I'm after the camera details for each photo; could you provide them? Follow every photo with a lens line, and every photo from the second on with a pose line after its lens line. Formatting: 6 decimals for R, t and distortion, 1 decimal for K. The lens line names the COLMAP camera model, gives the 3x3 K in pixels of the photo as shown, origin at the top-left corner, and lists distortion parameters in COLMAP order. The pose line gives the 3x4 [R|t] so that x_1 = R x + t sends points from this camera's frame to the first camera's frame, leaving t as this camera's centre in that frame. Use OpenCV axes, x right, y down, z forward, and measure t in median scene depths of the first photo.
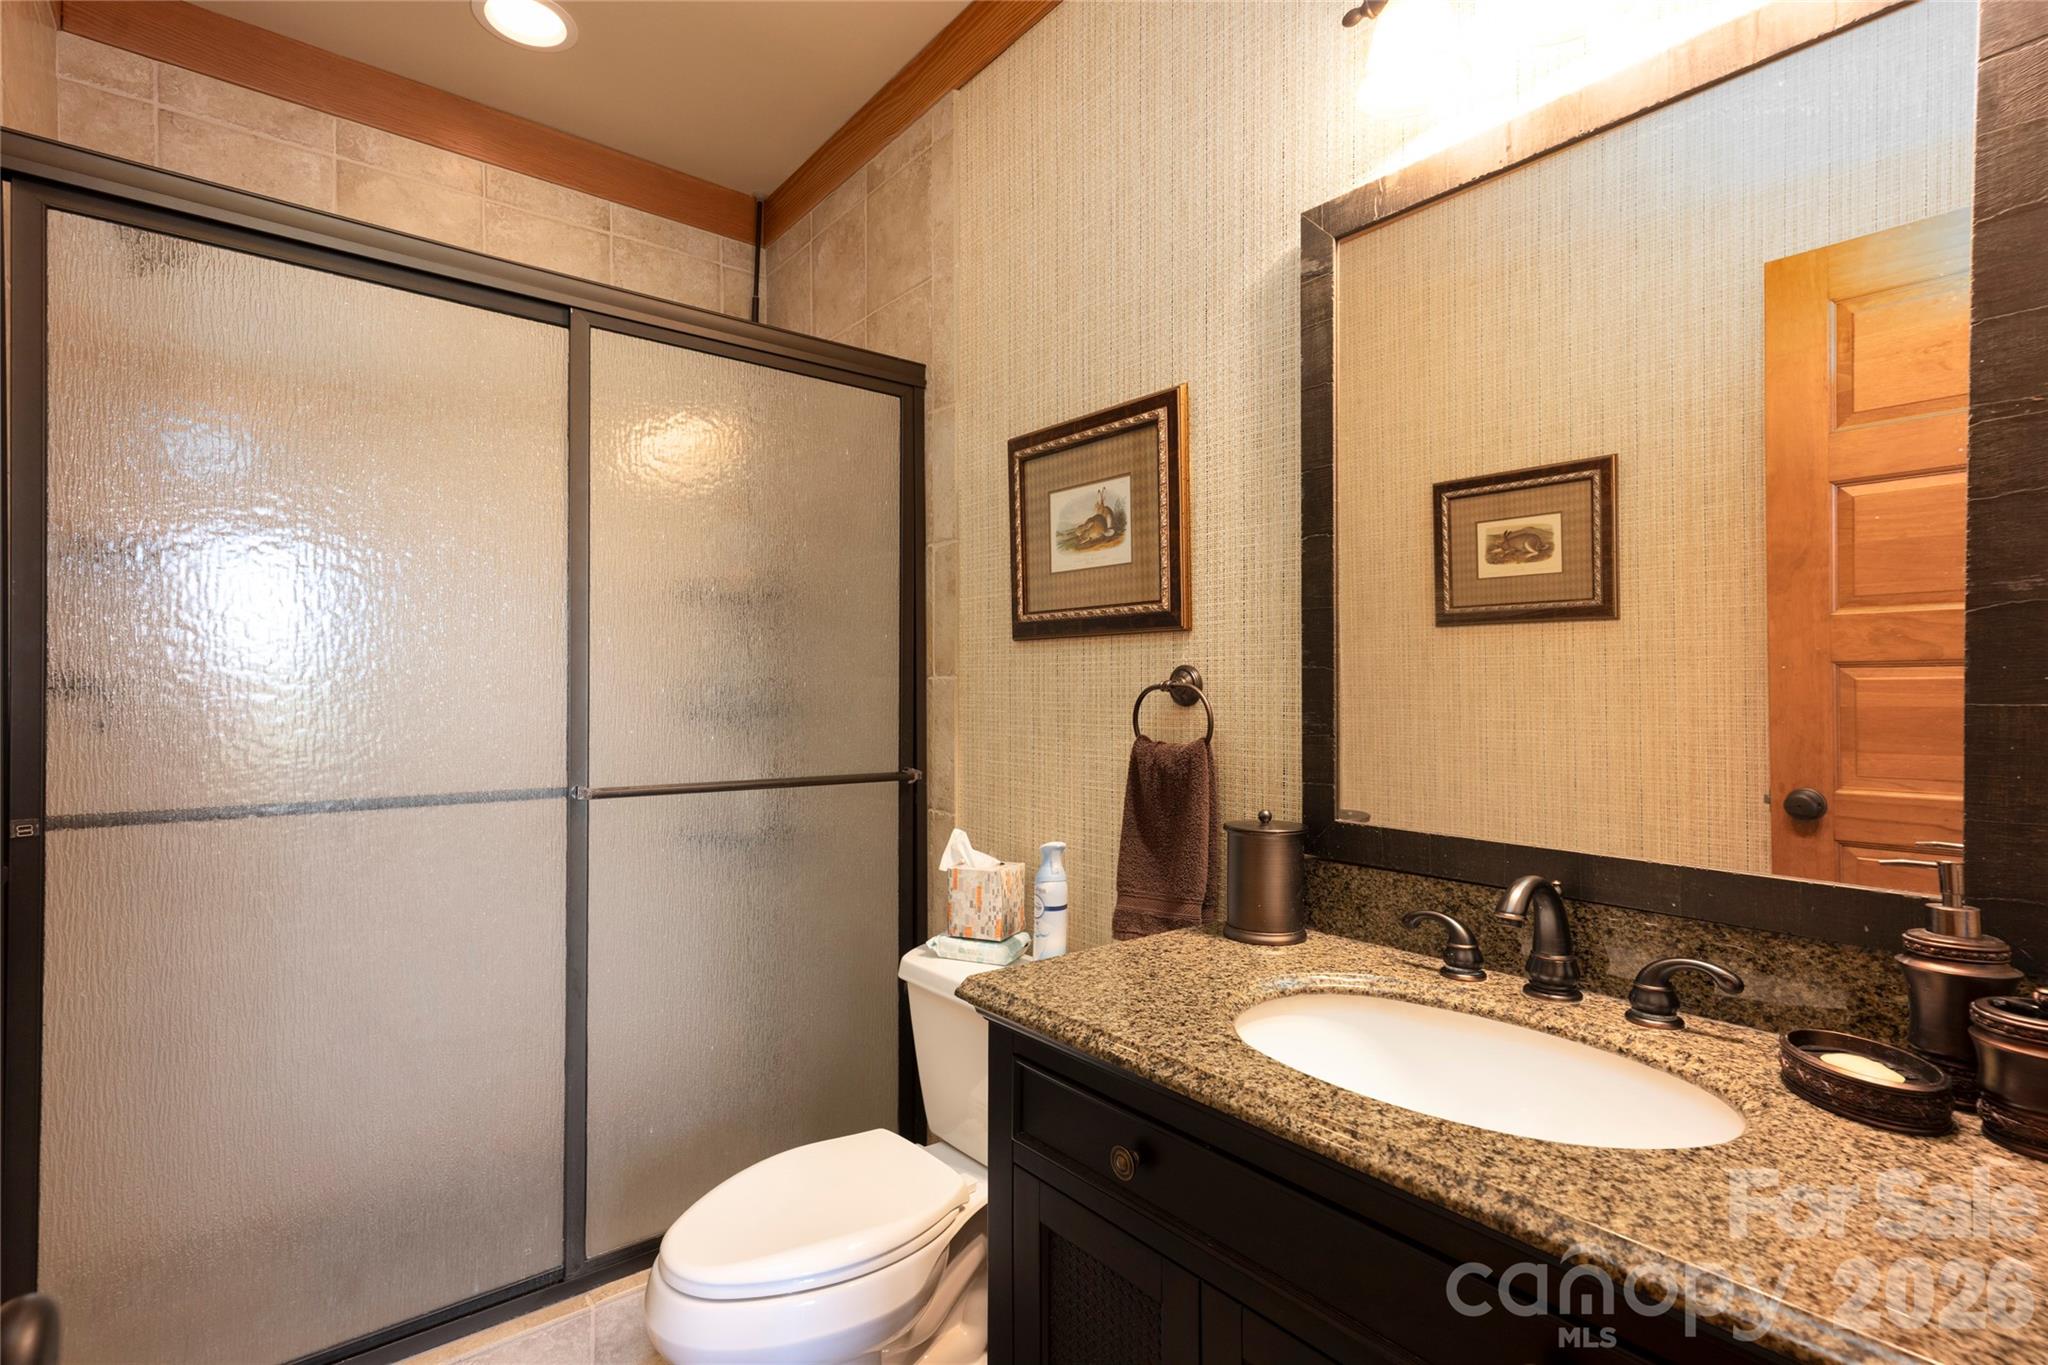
lens RADIAL K [[981.3, 0, 1027.5], [0, 981.3, 680.2], [0, 0, 1]] dist [-0.000028, 0.000005]
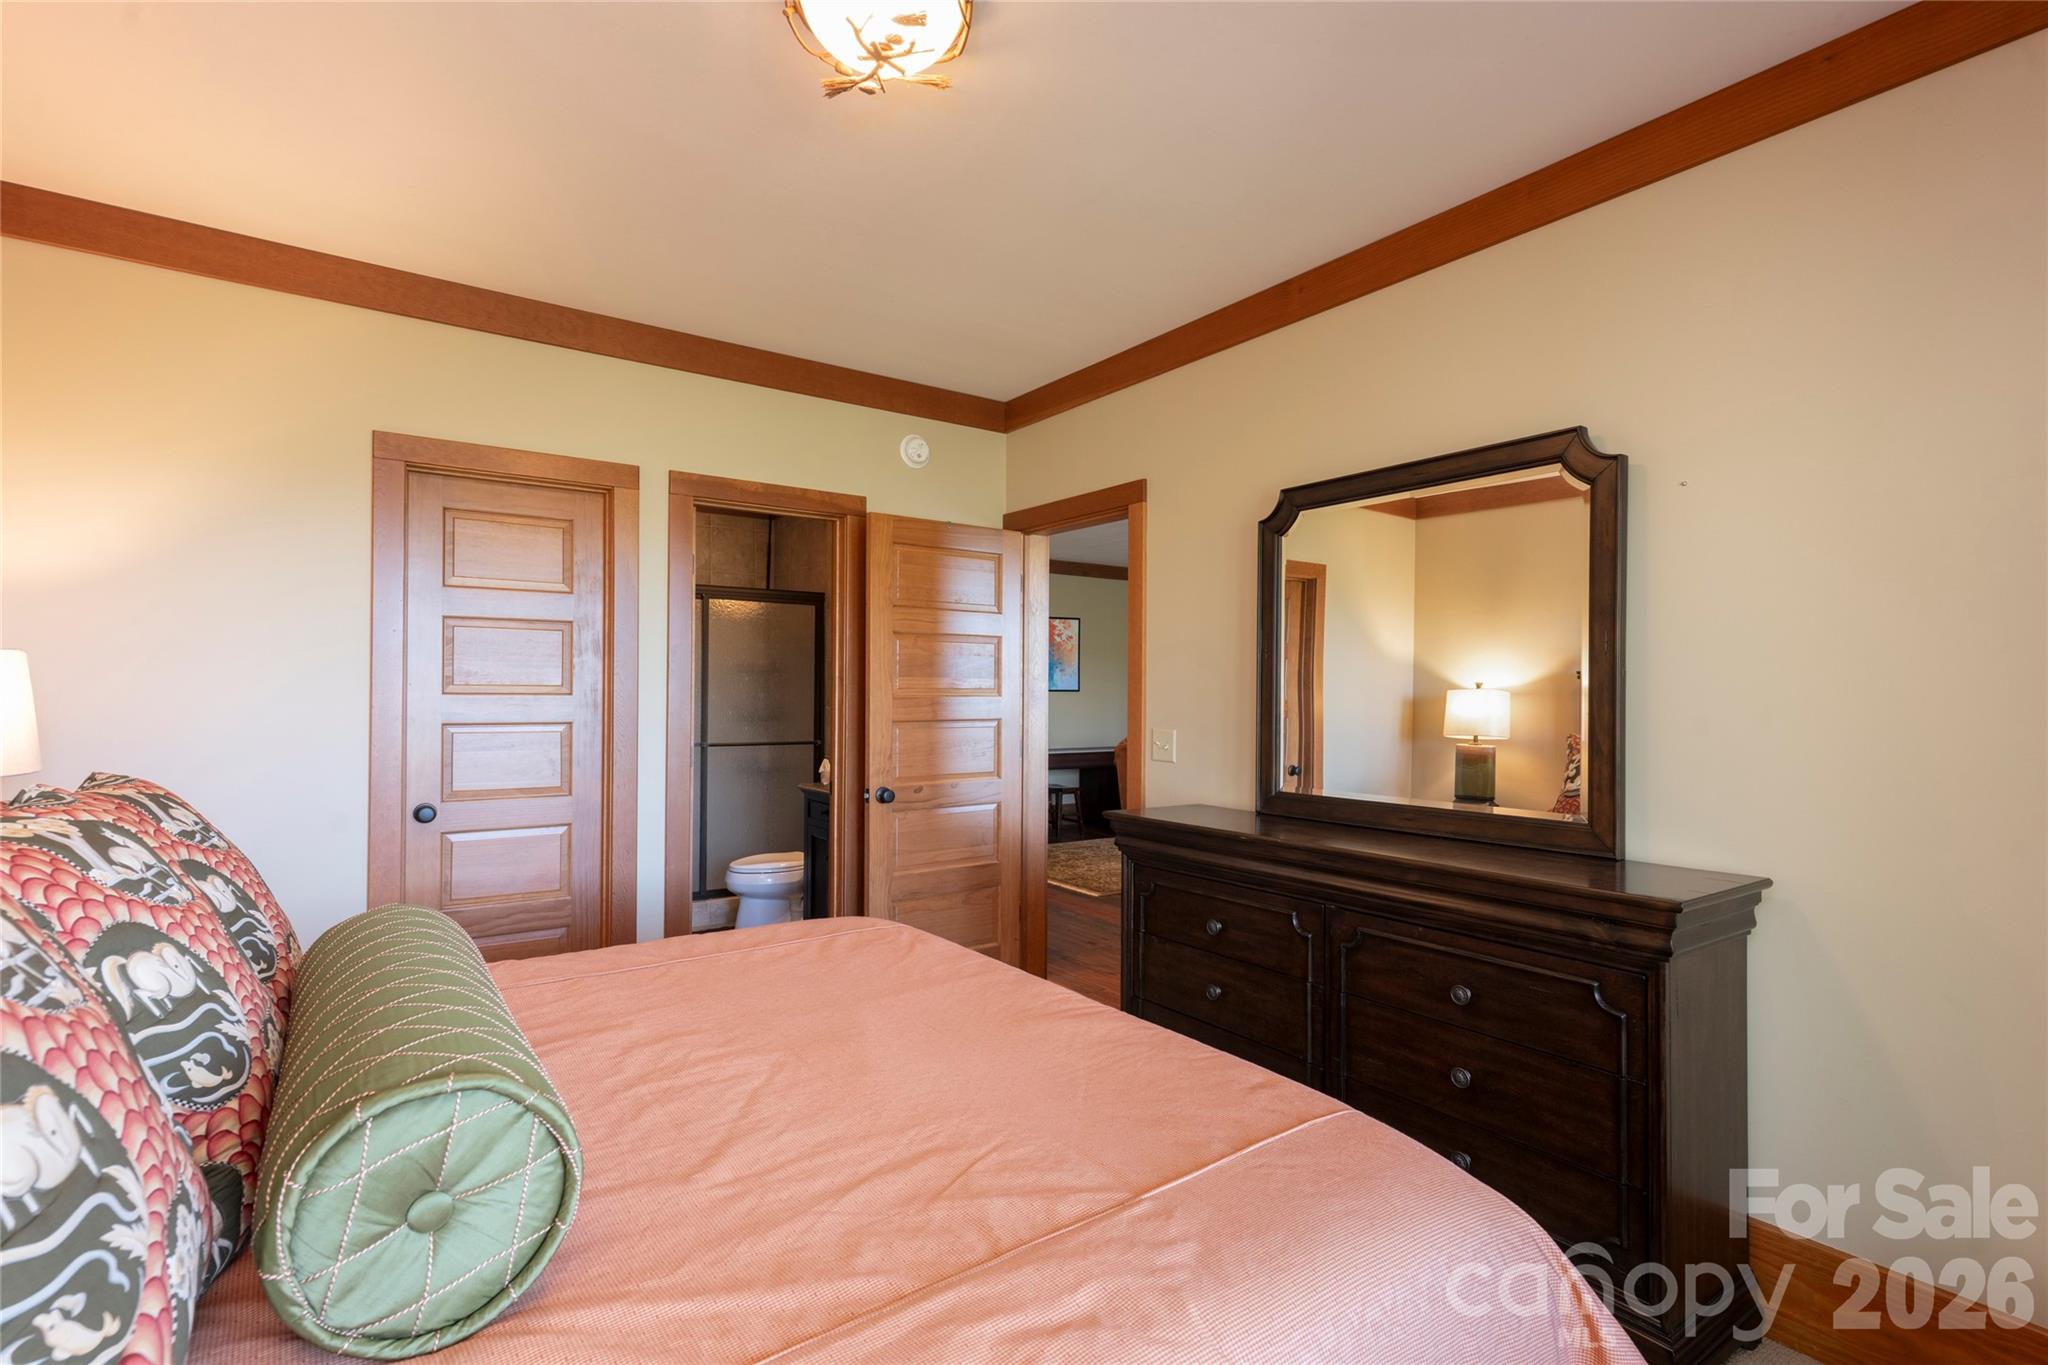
lens RADIAL K [[981.3, 0, 1022.4], [0, 981.3, 688.9], [0, 0, 1]] dist [-0.000028, 0.000005]
pose [[0.999408, 0.001669, -0.034361, 0.560338], [-0.001831, 0.999987, -0.004691, -0.033842], [0.034353, 0.004752, 0.999398, -1.805387]]
